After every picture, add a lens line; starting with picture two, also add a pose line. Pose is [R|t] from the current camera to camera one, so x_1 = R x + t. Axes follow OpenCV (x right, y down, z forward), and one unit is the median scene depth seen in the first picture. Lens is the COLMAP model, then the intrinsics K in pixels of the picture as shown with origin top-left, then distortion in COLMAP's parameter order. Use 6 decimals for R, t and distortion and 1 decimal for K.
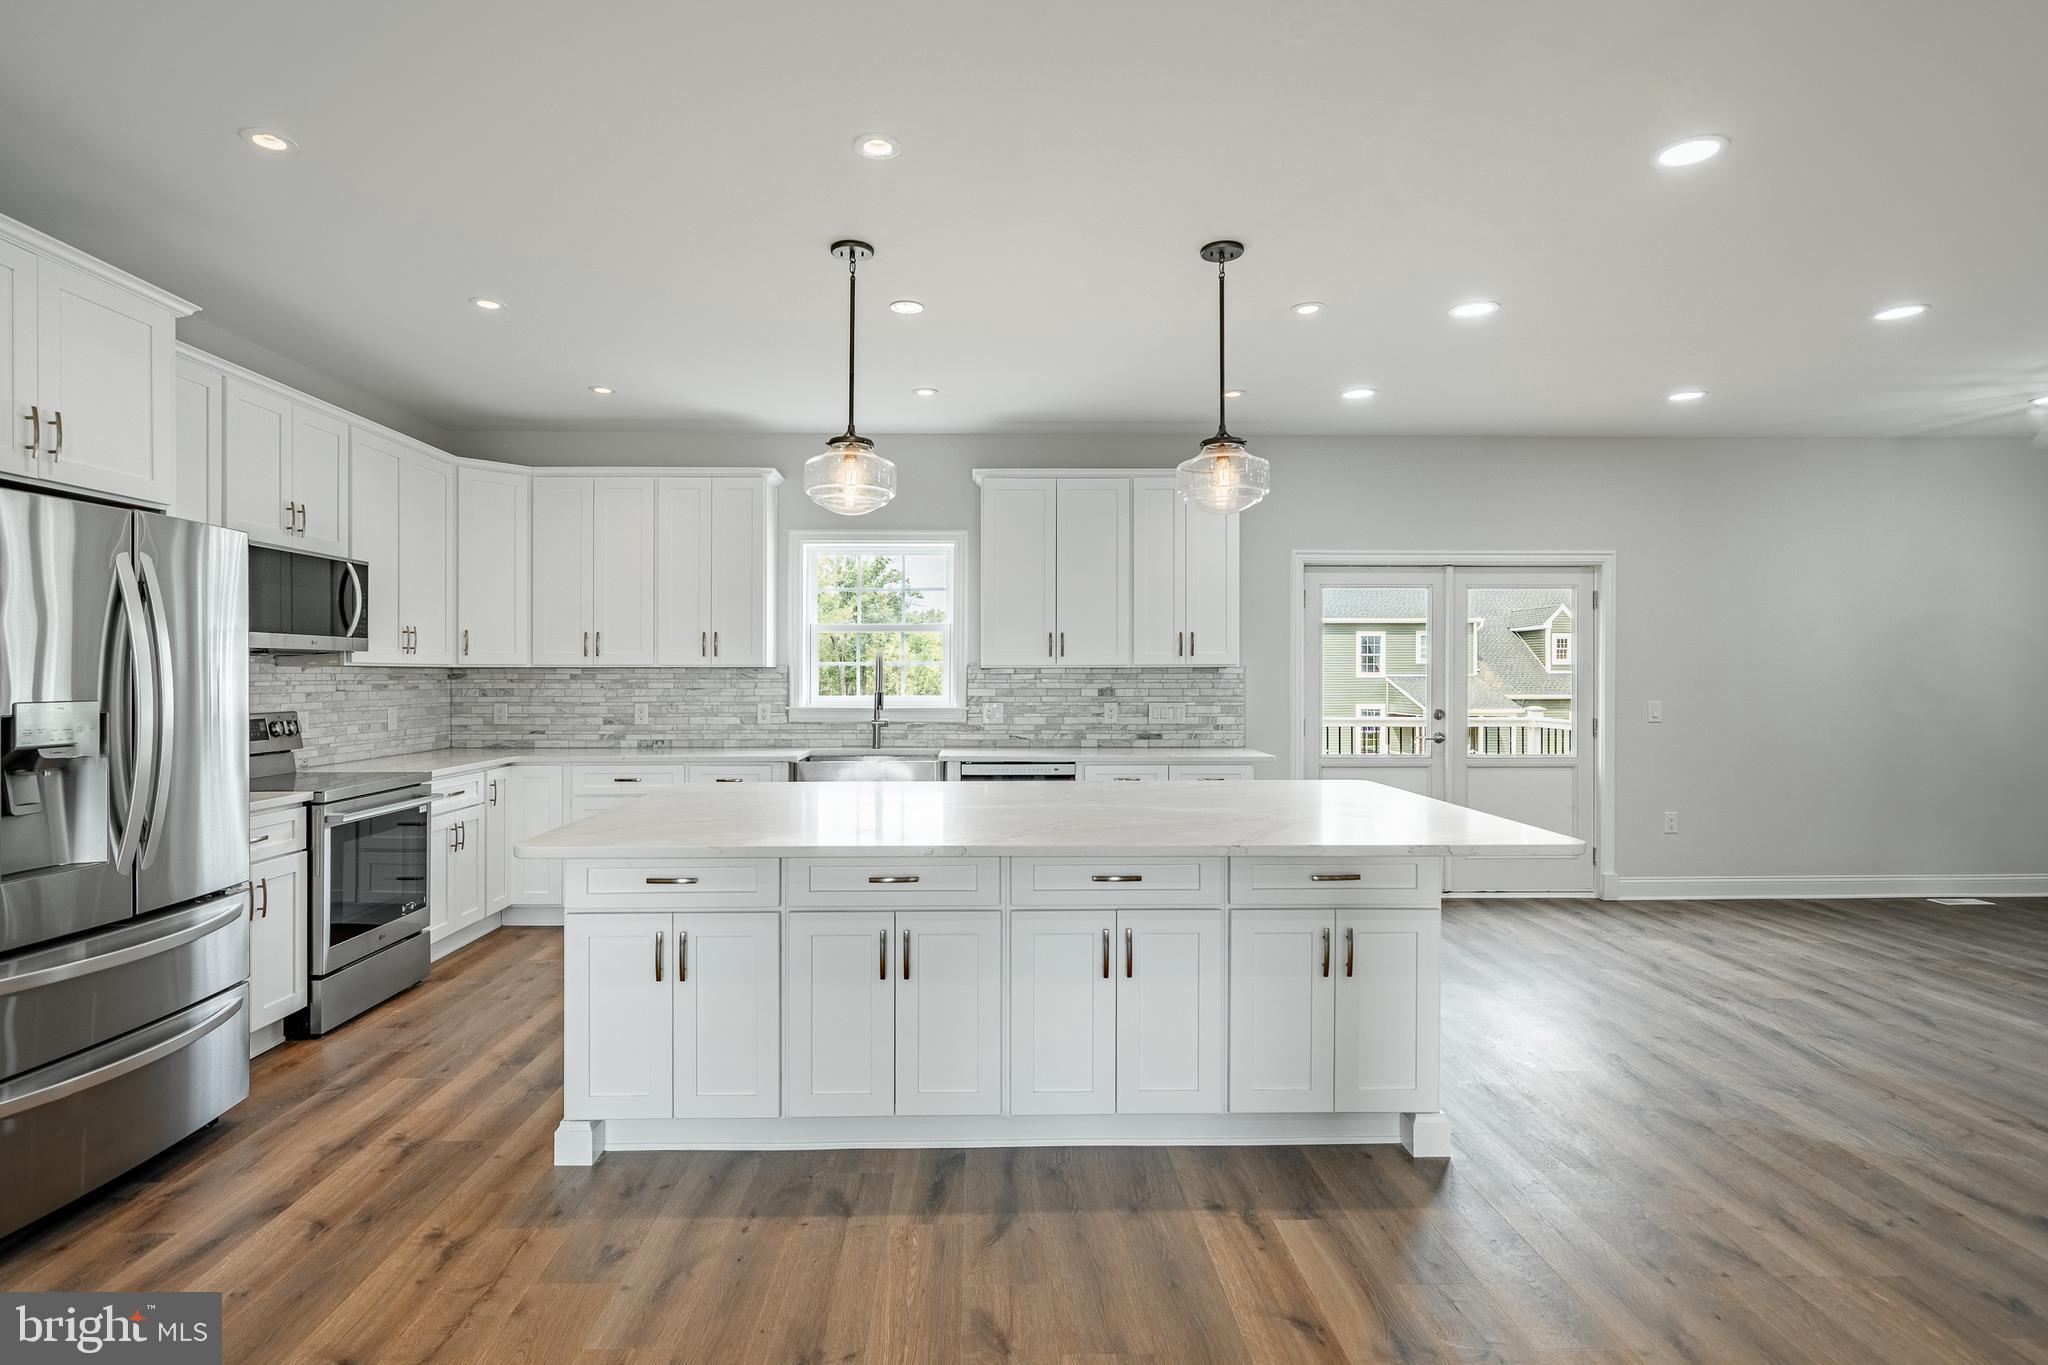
lens RADIAL K [[1045.6, 0, 1024.0], [0, 1045.6, 682.5], [0, 0, 1]] dist [0.001716, 0.000044]
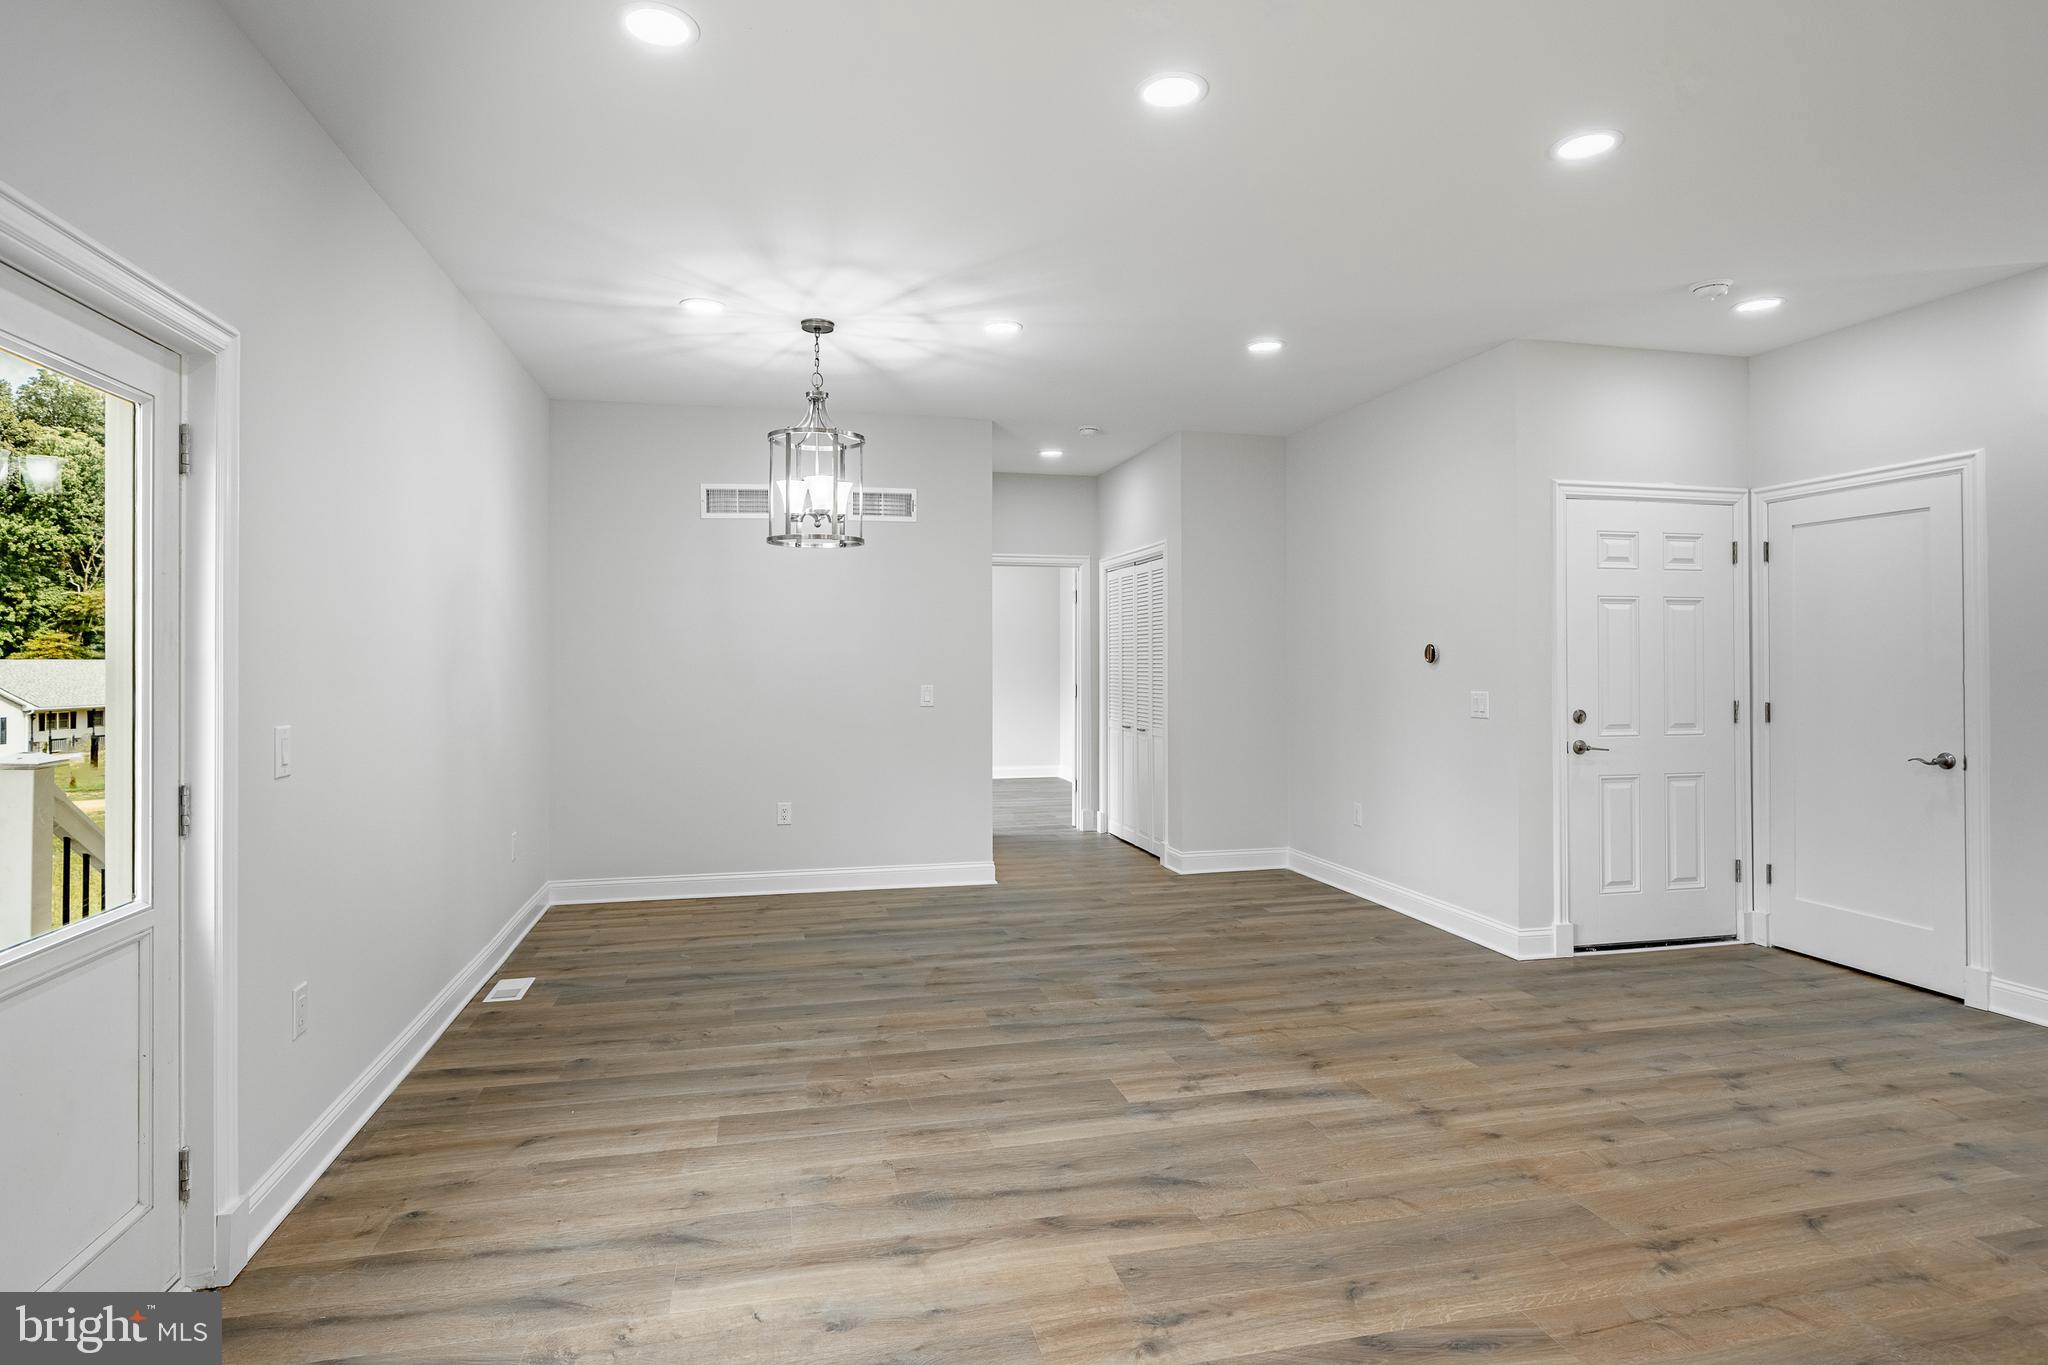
lens RADIAL K [[1050.2, 0, 1018.2], [0, 1050.2, 648.9], [0, 0, 1]] dist [-0.001457, -0.000642]
pose [[-0.182048, 0.013256, 0.983200, 0.166773], [0.009595, 0.999885, -0.011705, -0.006552], [-0.983243, 0.007303, -0.182155, 0.922879]]
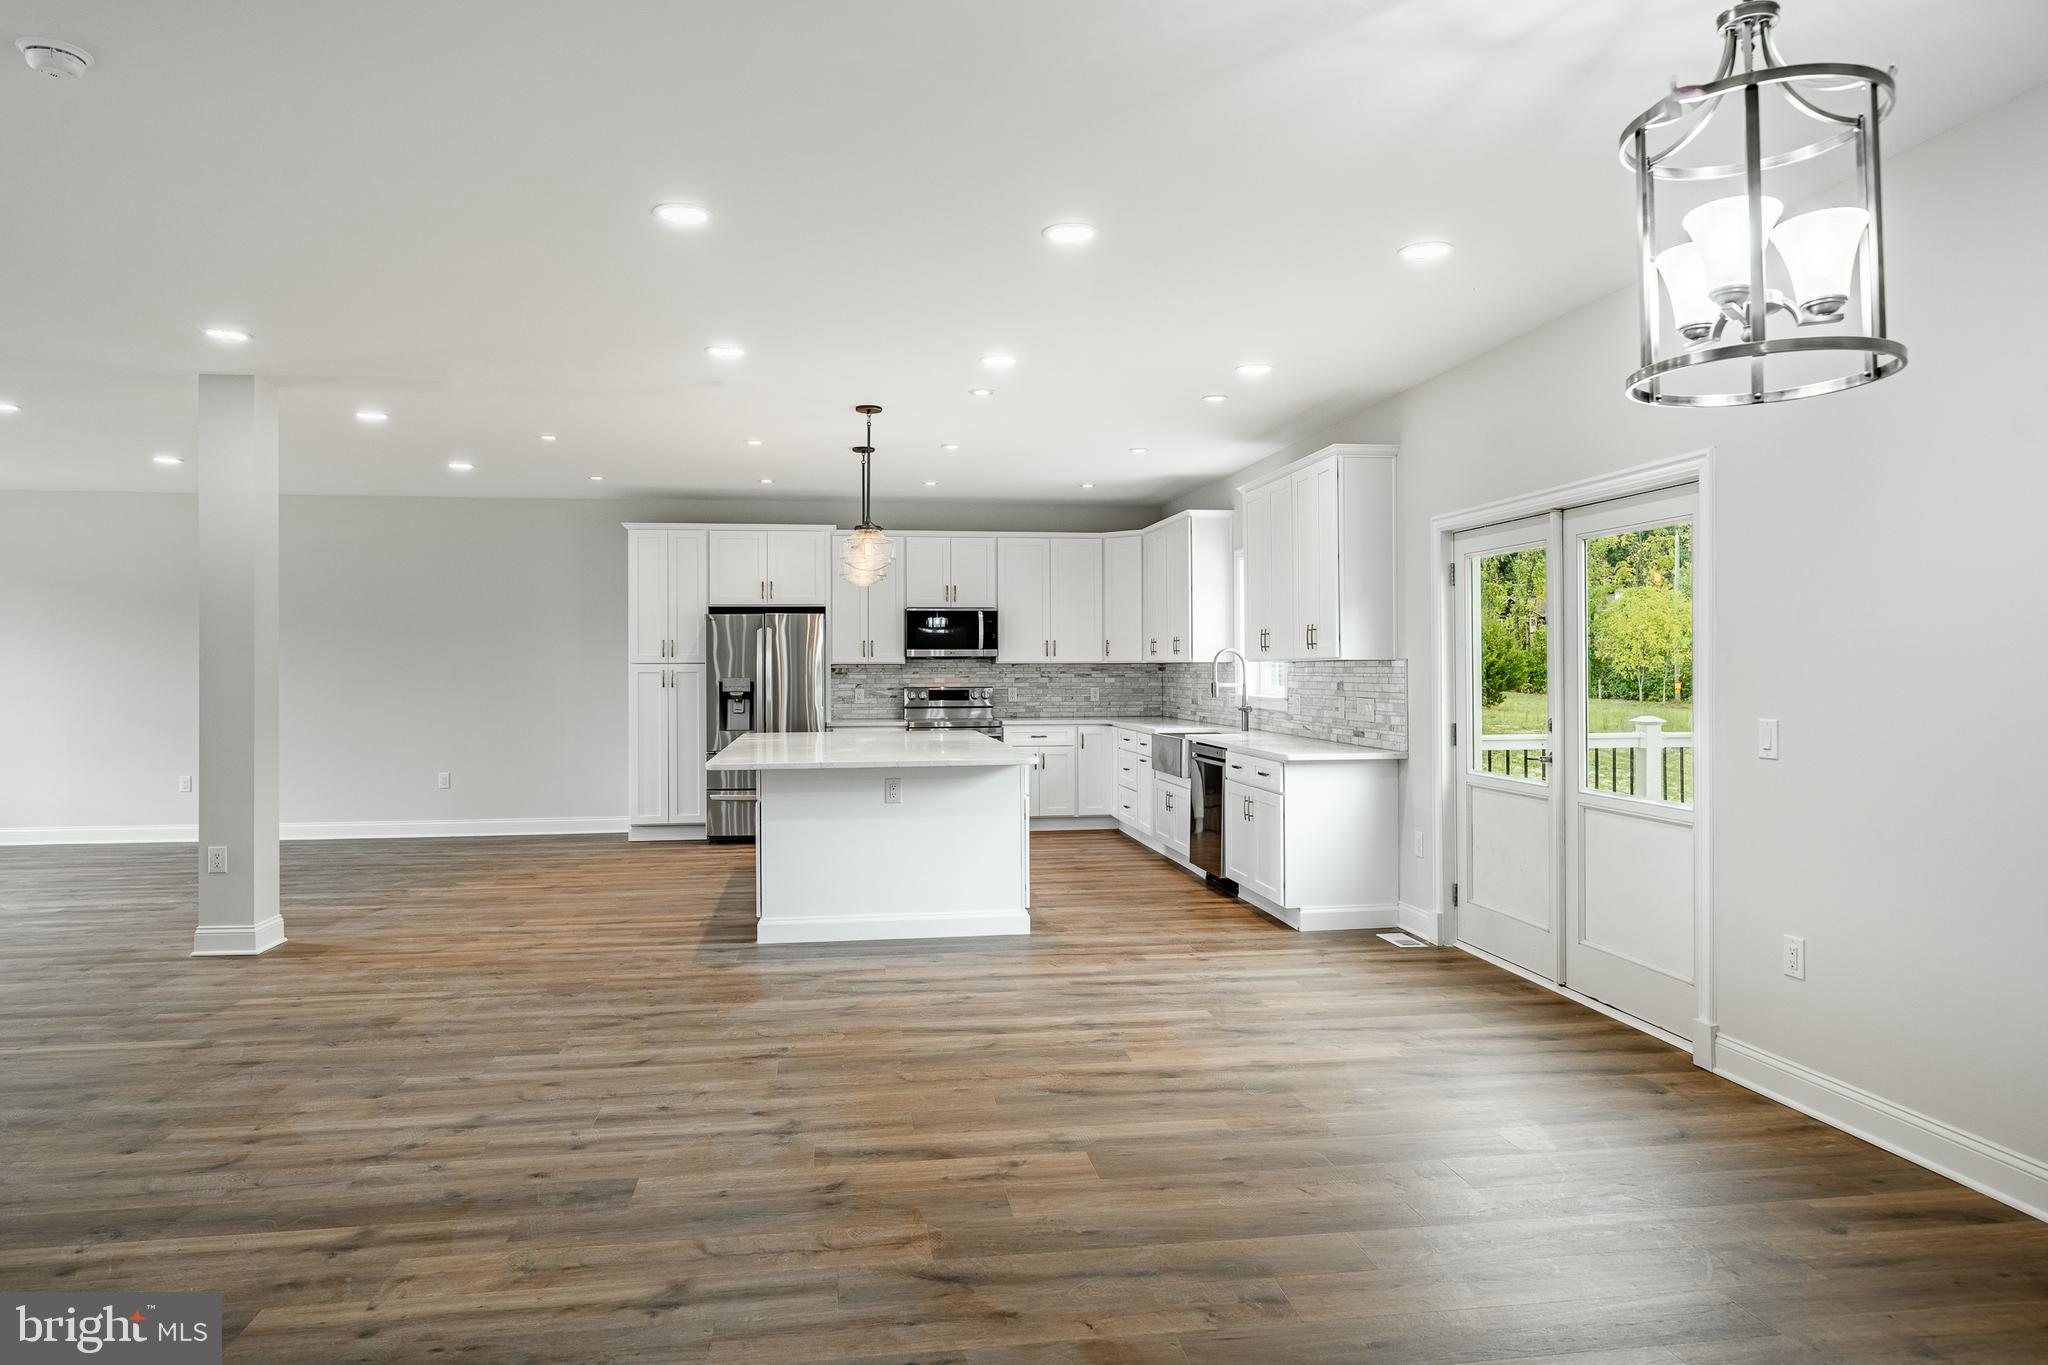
lens RADIAL K [[1300.1, 0, 1024.0], [0, 1300.1, 682.5], [0, 0, 1]] dist [0.003309, 0.001216]
pose [[0.109548, 0.012555, -0.993902, 1.414685], [-0.002812, 0.999920, 0.012321, -0.009240], [0.993977, 0.001445, 0.109575, 0.647153]]
